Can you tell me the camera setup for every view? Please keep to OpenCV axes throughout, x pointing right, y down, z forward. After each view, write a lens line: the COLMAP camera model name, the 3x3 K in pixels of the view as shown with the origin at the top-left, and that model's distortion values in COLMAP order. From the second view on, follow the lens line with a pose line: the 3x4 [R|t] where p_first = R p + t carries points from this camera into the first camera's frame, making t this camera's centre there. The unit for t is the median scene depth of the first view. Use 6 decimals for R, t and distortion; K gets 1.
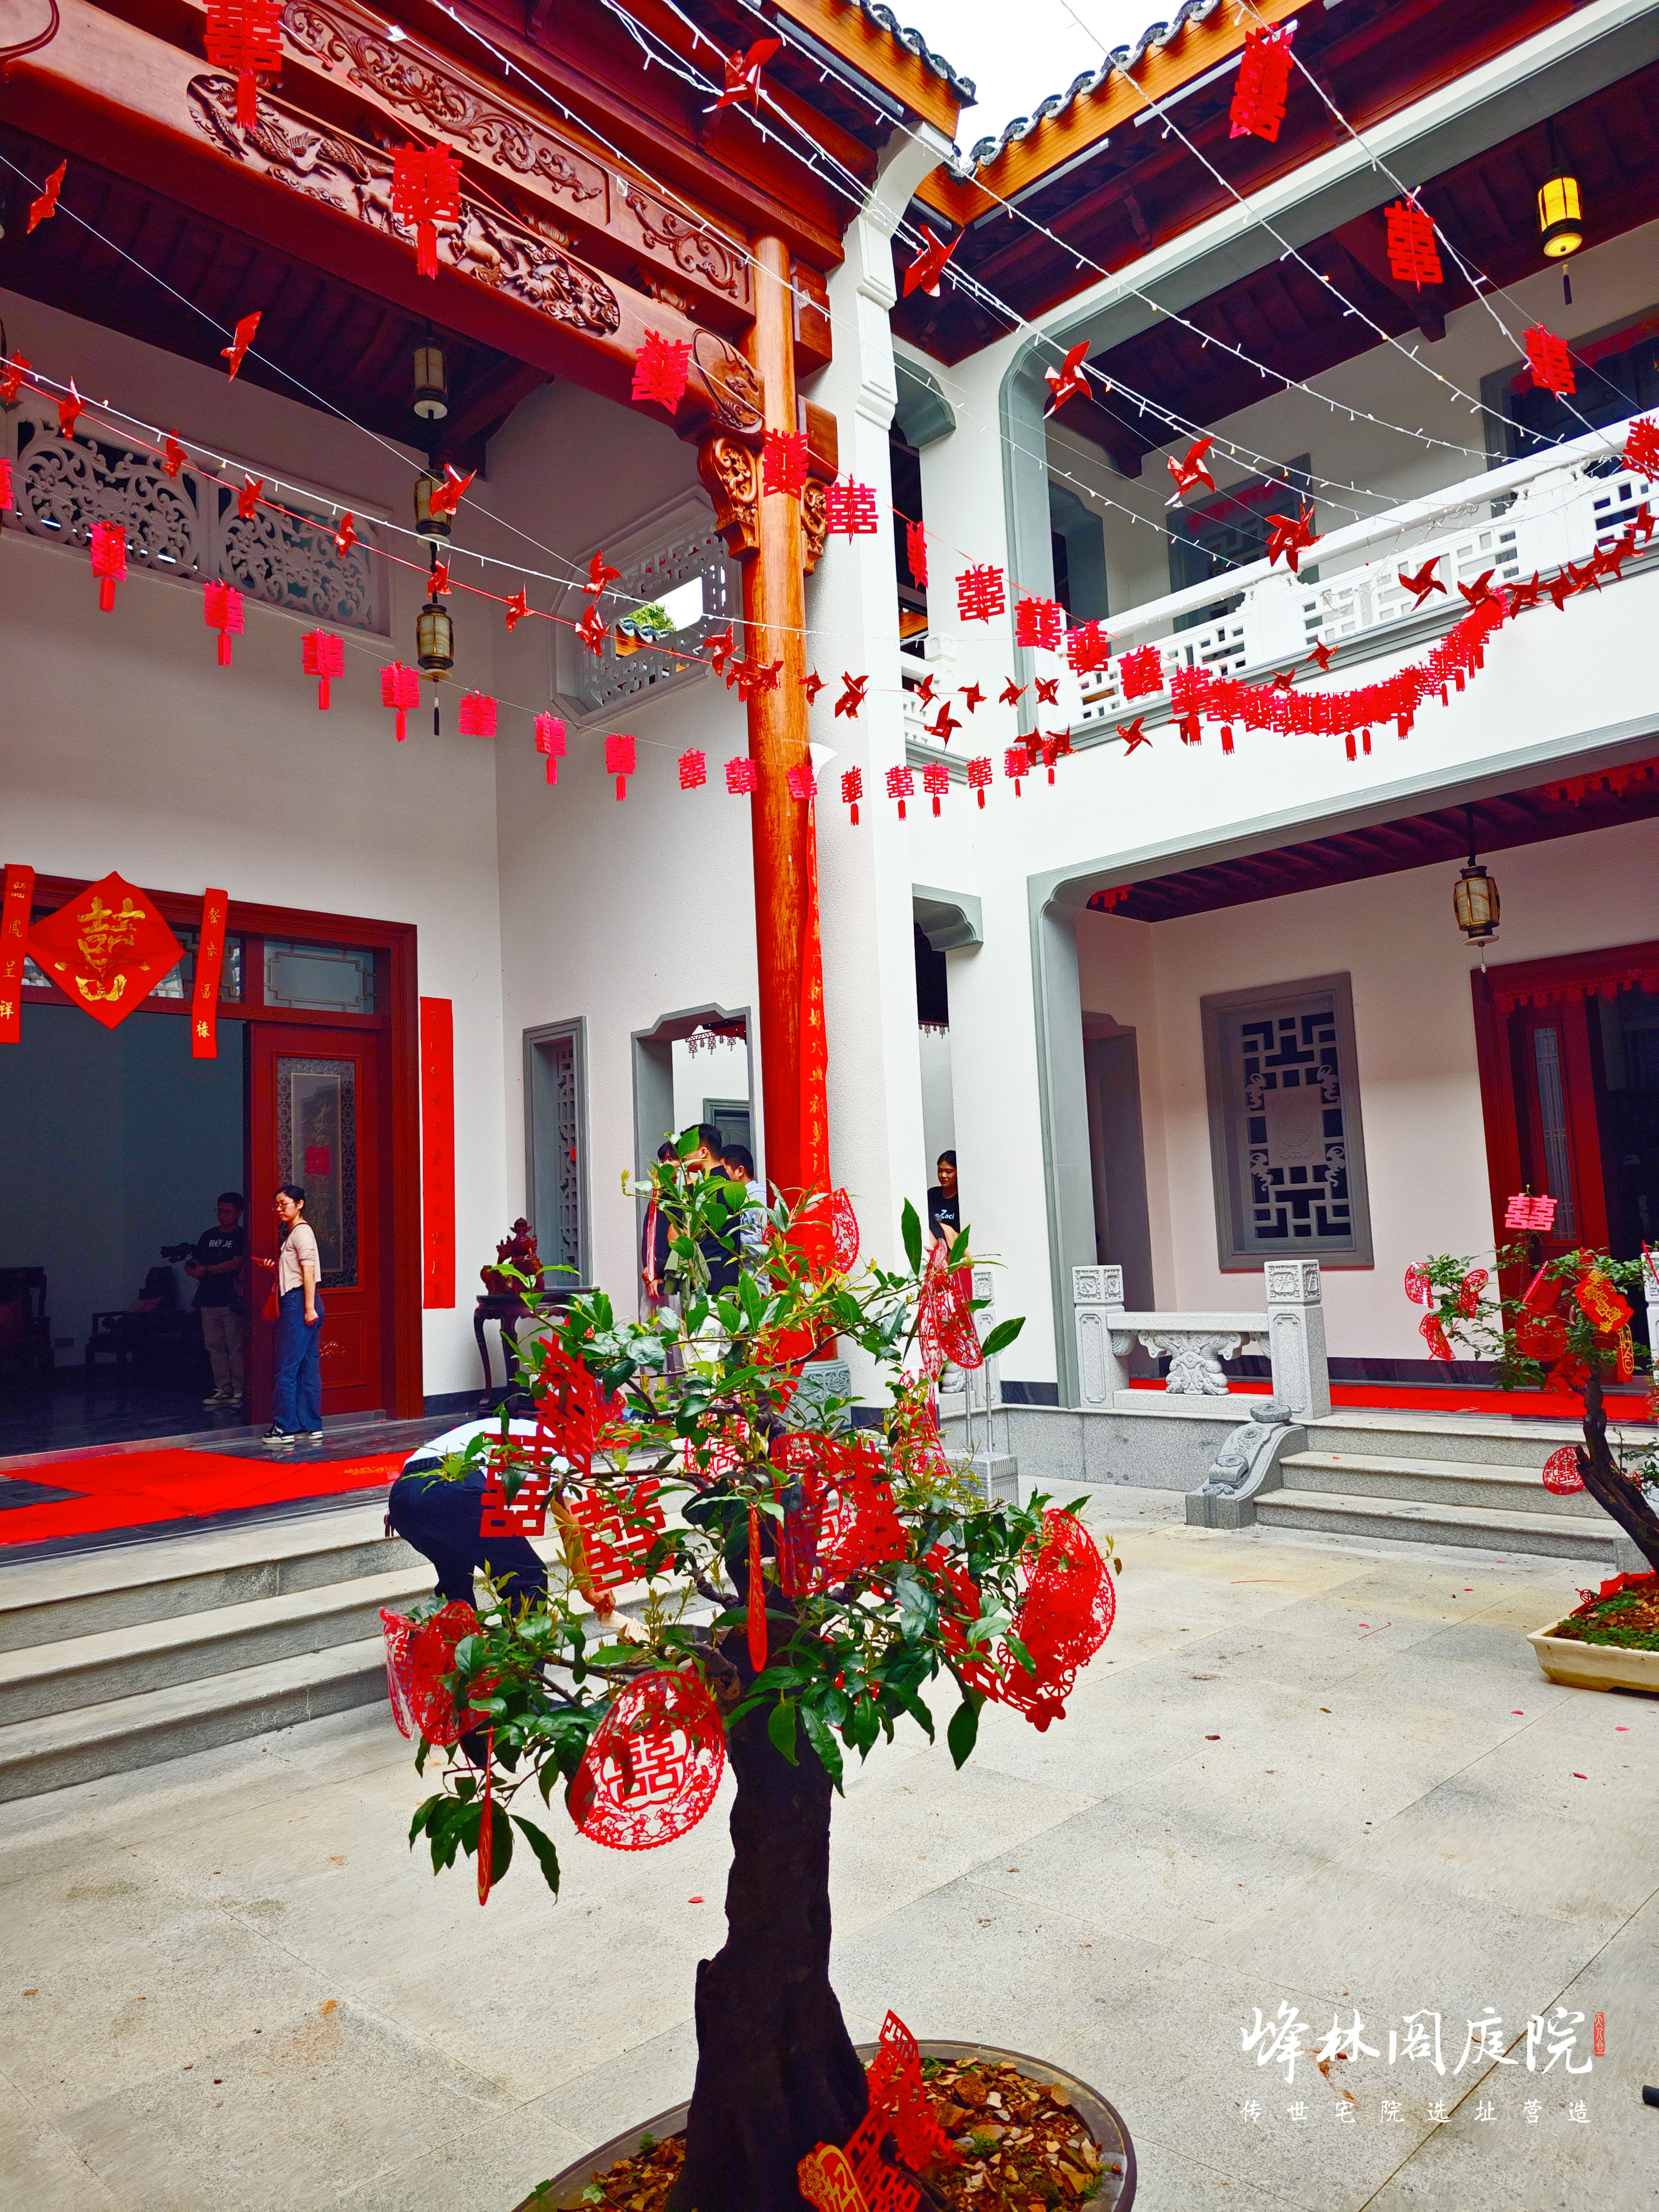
lens RADIAL K [[1518.0, 0, 808.7], [0, 1518.0, 1089.0], [0, 0, 1]] dist [0.043339, -0.040849]
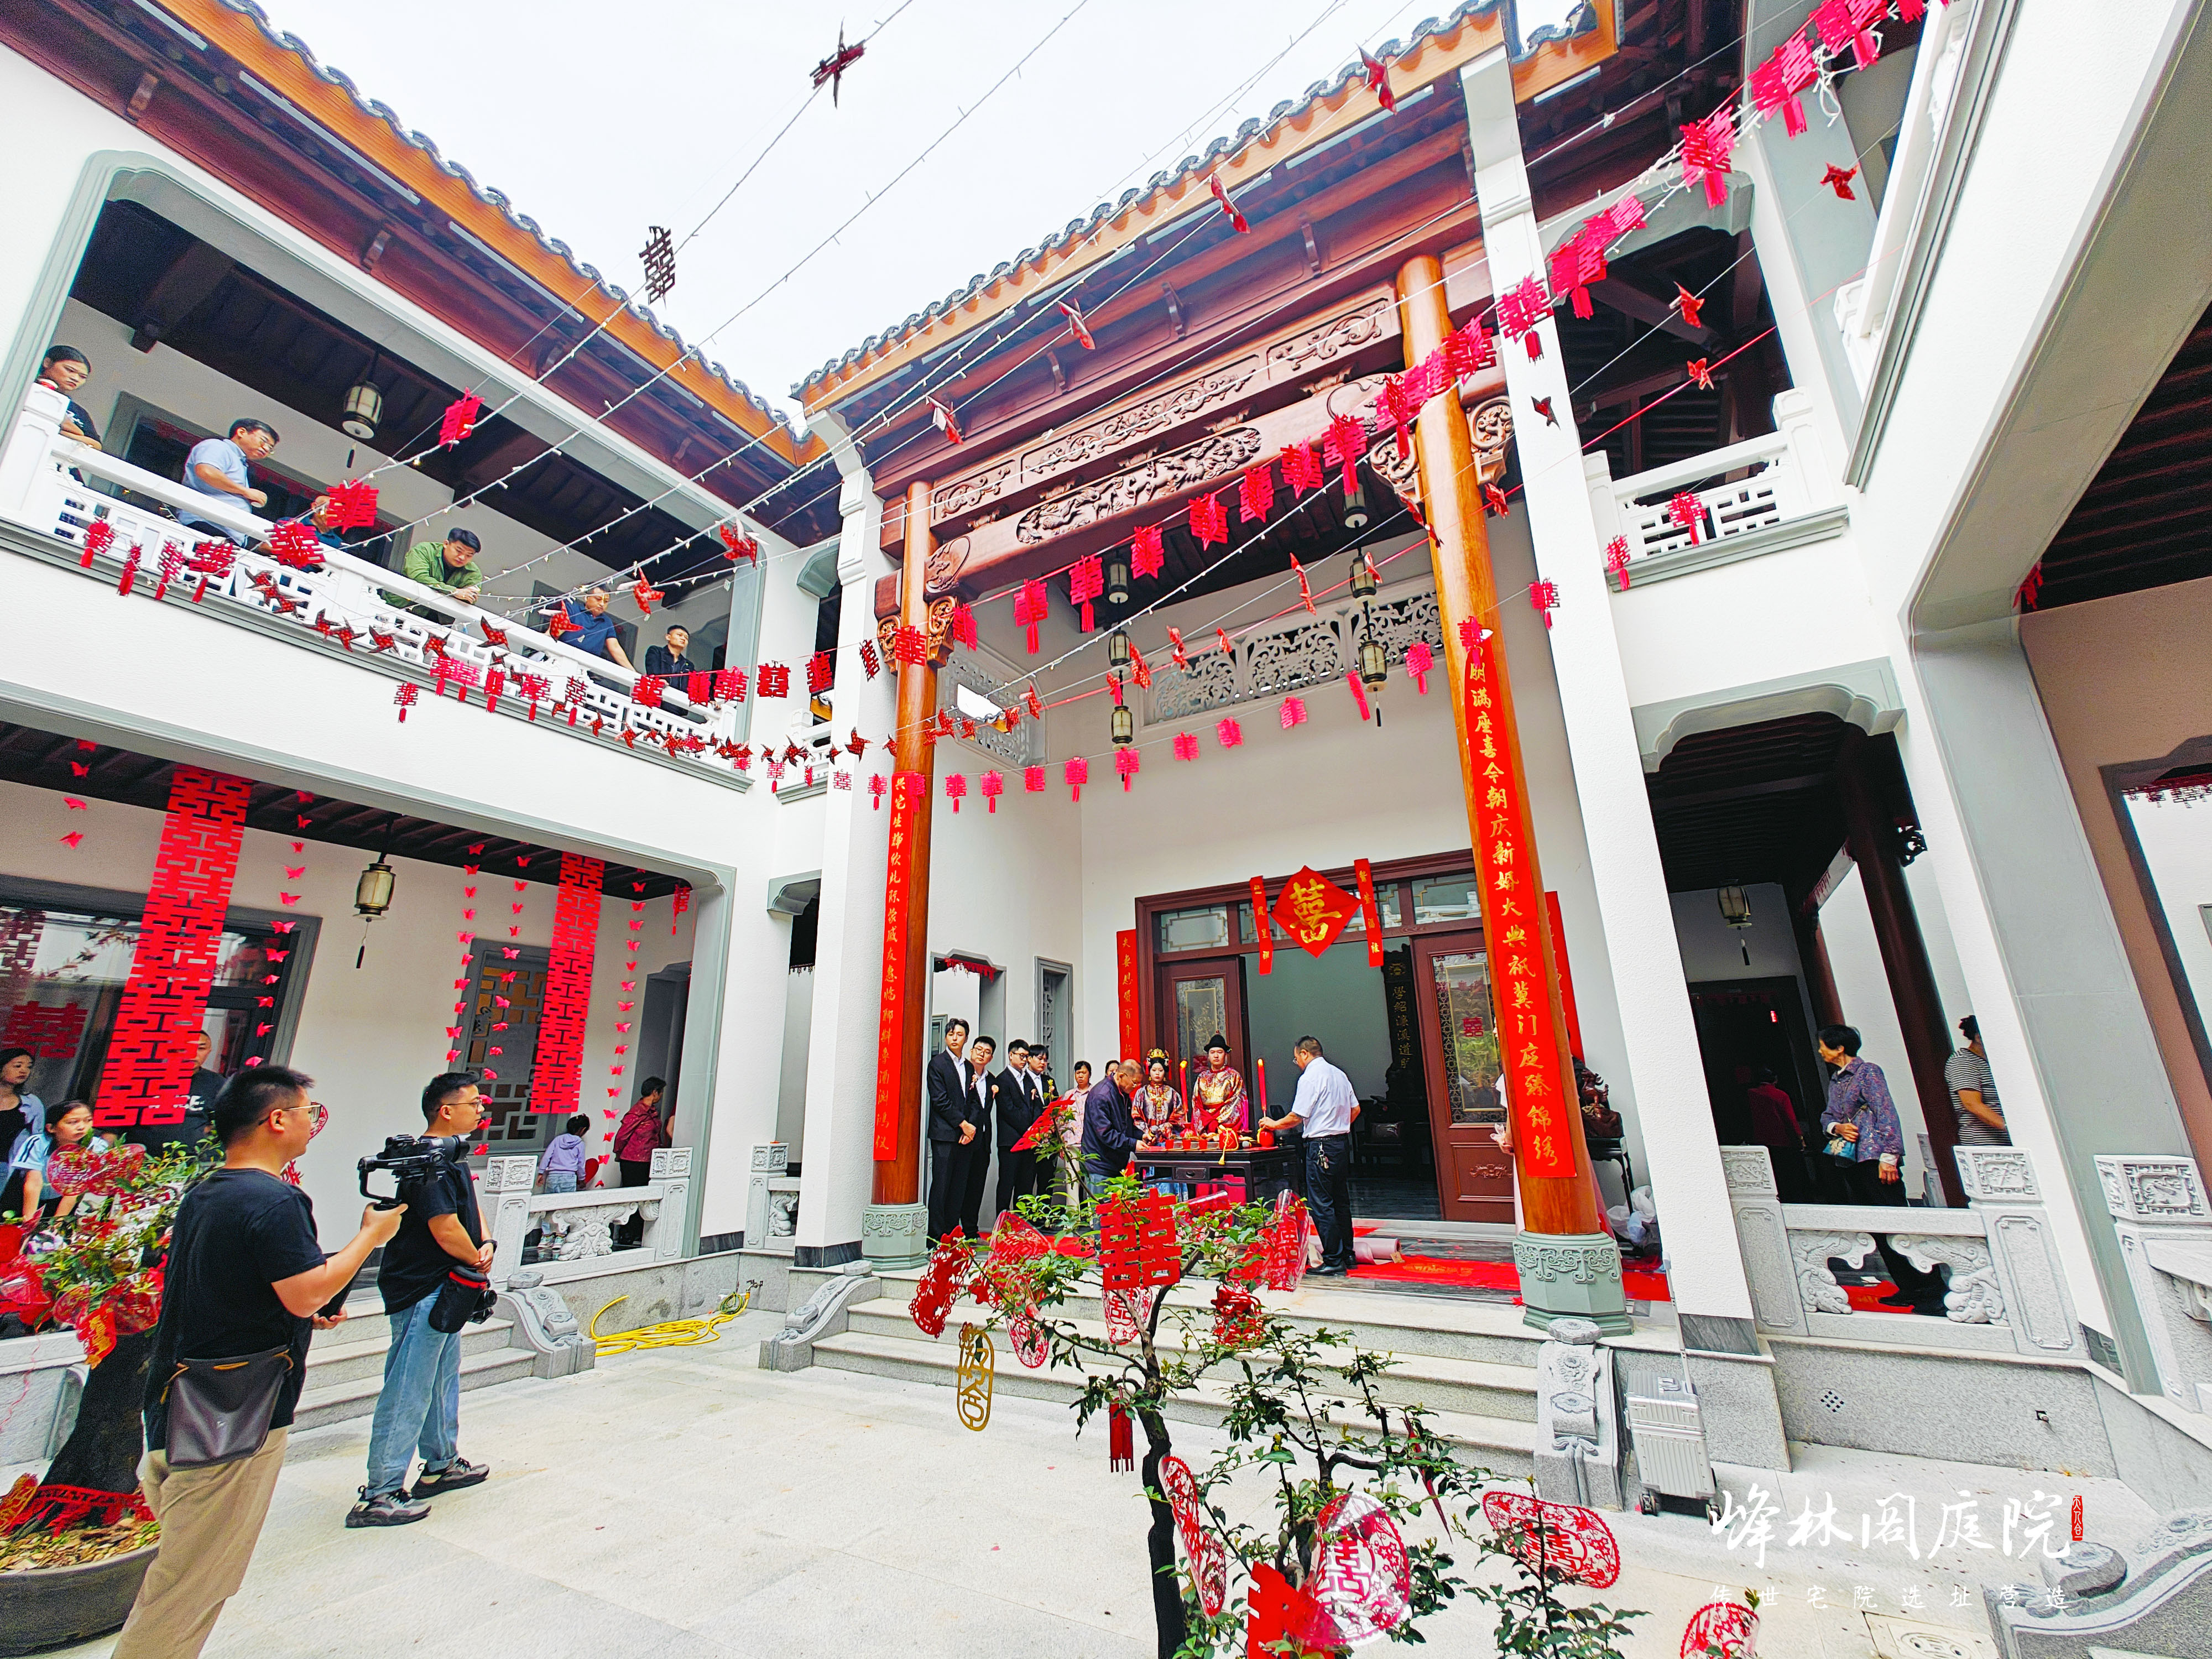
lens RADIAL K [[936.3, 0, 1097.4], [0, 936.3, 828.9], [0, 0, 1]] dist [0.012471, 0.001187]
pose [[0.242668, -0.241479, -0.939574, 1.015038], [0.103355, 0.969447, -0.222463, 0.058024], [0.964588, -0.043125, 0.260212, 1.052517]]
